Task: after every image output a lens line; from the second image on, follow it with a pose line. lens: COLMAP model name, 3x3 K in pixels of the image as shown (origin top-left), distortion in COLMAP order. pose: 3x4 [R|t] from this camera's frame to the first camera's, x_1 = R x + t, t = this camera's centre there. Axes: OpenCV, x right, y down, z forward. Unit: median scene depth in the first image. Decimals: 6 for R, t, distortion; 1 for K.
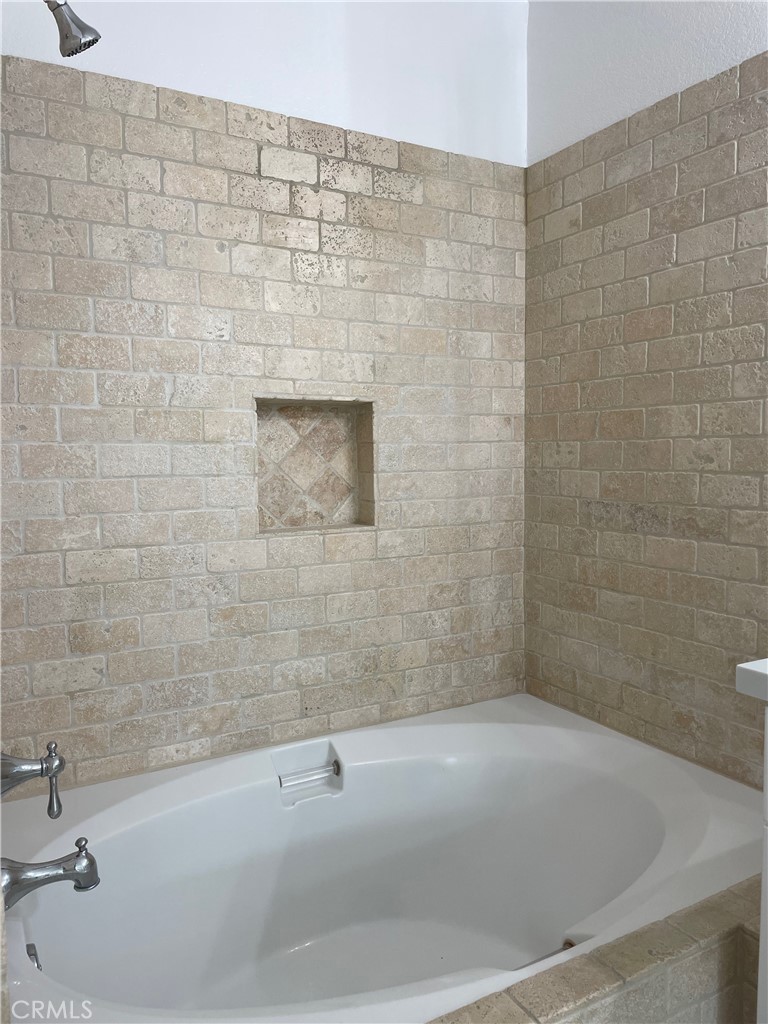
lens RADIAL K [[774.7, 0, 390.8], [0, 774.7, 511.8], [0, 0, 1]] dist [0.067752, -0.068848]
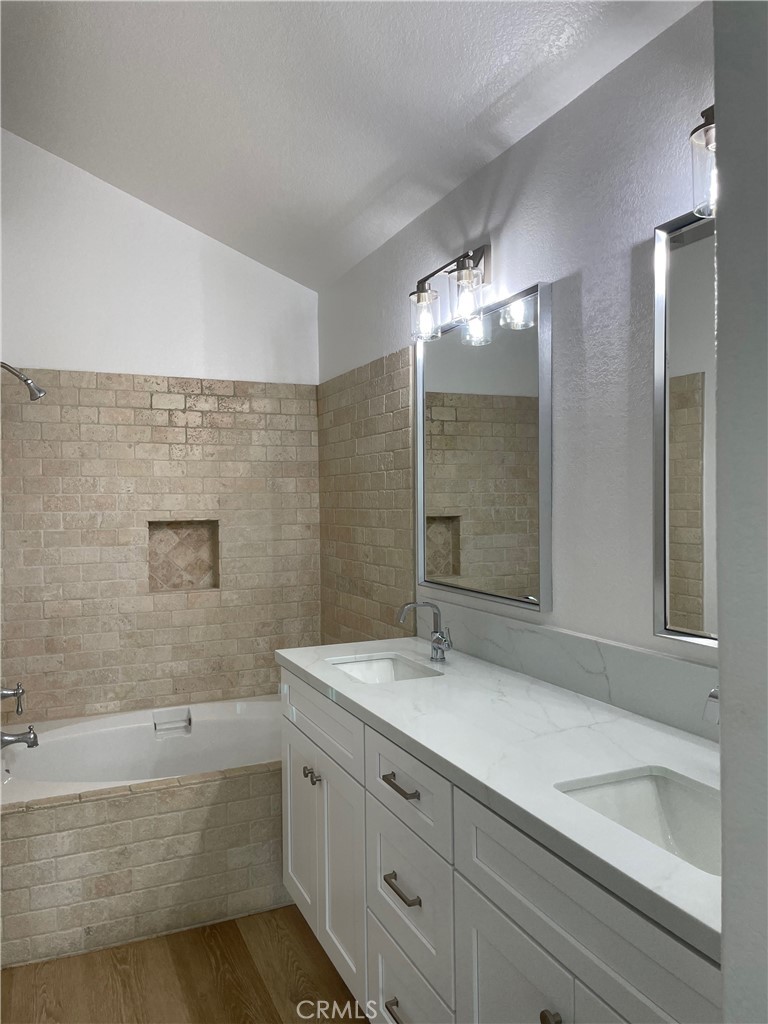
lens RADIAL K [[774.7, 0, 384.4], [0, 774.7, 516.3], [0, 0, 1]] dist [0.067752, -0.068848]
pose [[0.994685, 0.000372, -0.102968, 0.591713], [-0.006390, 0.998289, -0.058122, -0.050690], [0.102770, 0.058471, 0.992985, -0.827492]]
